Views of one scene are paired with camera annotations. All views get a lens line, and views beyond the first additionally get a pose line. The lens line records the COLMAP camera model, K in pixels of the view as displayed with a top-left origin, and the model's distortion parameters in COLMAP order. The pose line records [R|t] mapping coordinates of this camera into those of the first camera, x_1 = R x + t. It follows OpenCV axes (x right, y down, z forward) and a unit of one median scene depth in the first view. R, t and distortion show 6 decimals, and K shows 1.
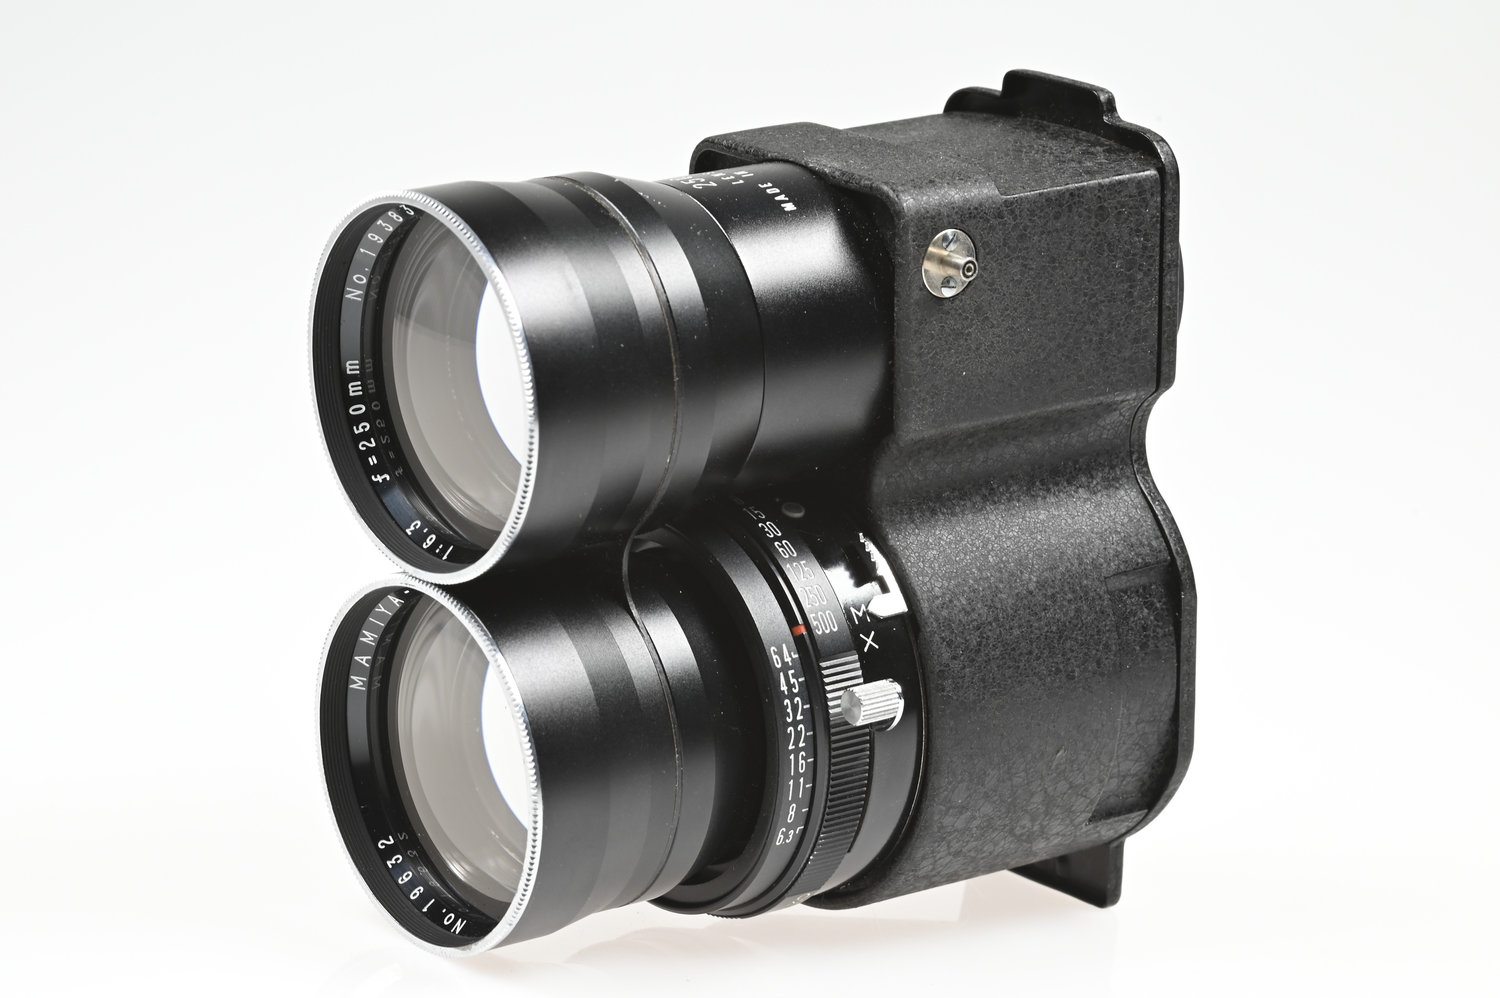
lens RADIAL K [[4532.1, 0, 750.0], [0, 4532.1, 499.0], [0, 0, 1]] dist [0.074380, 0.410150]
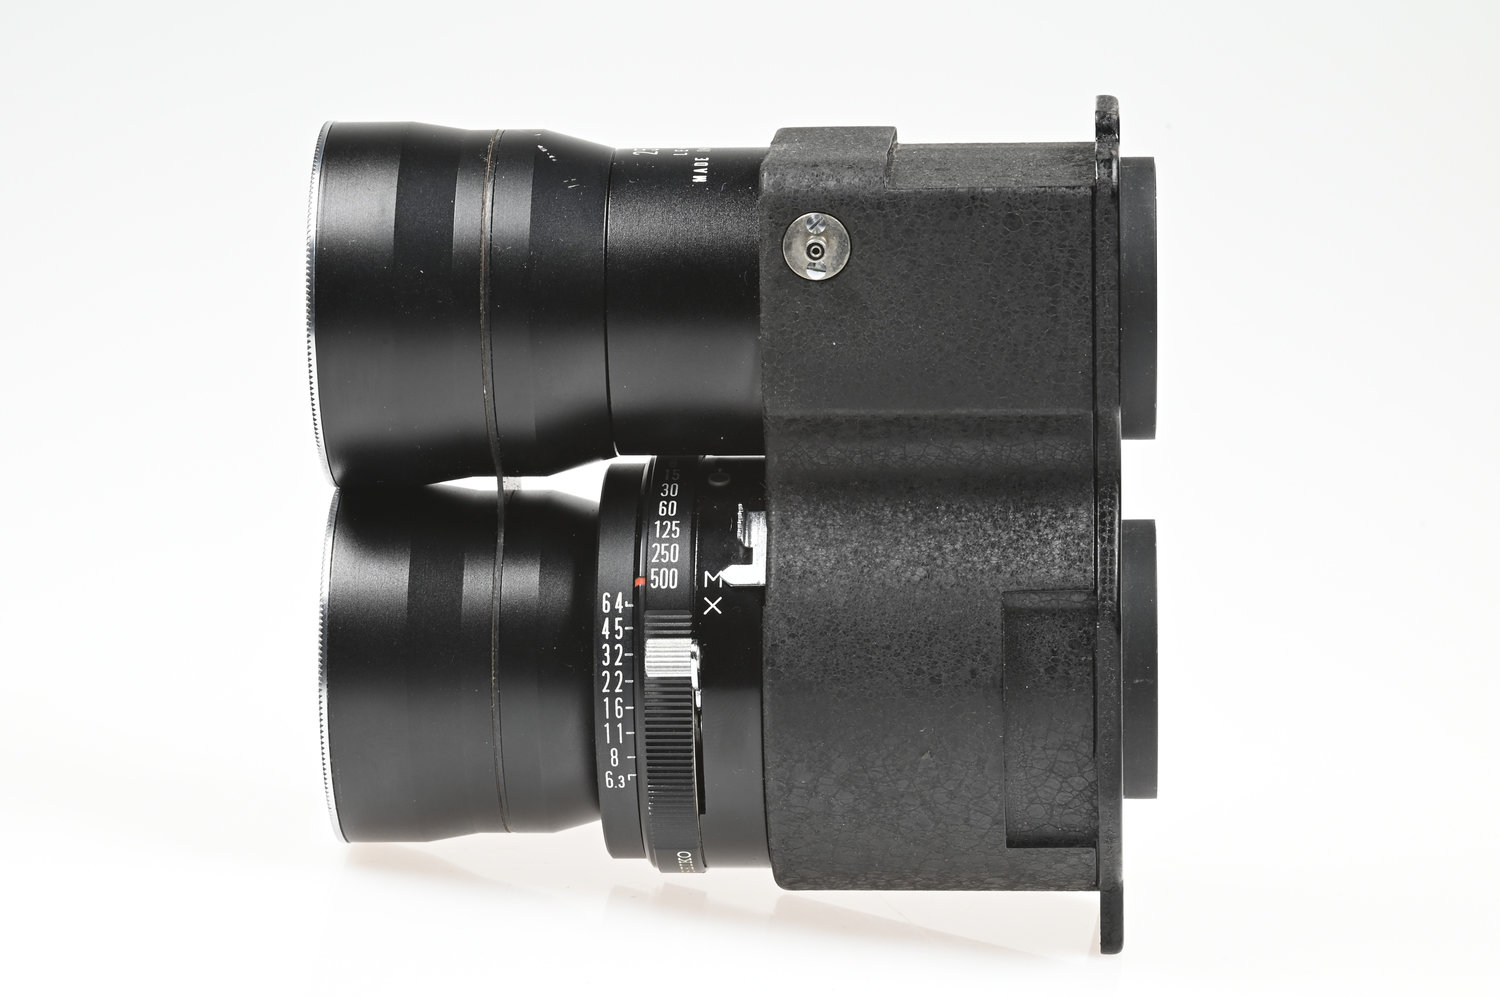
lens RADIAL K [[4532.1, 0, 750.0], [0, 4532.1, 499.0], [0, 0, 1]] dist [0.074380, 0.410150]
pose [[0.844363, 0.127317, -0.520424, 0.564070], [-0.155797, 0.987726, -0.011135, 0.017655], [0.512619, 0.090483, 0.853836, 0.125957]]
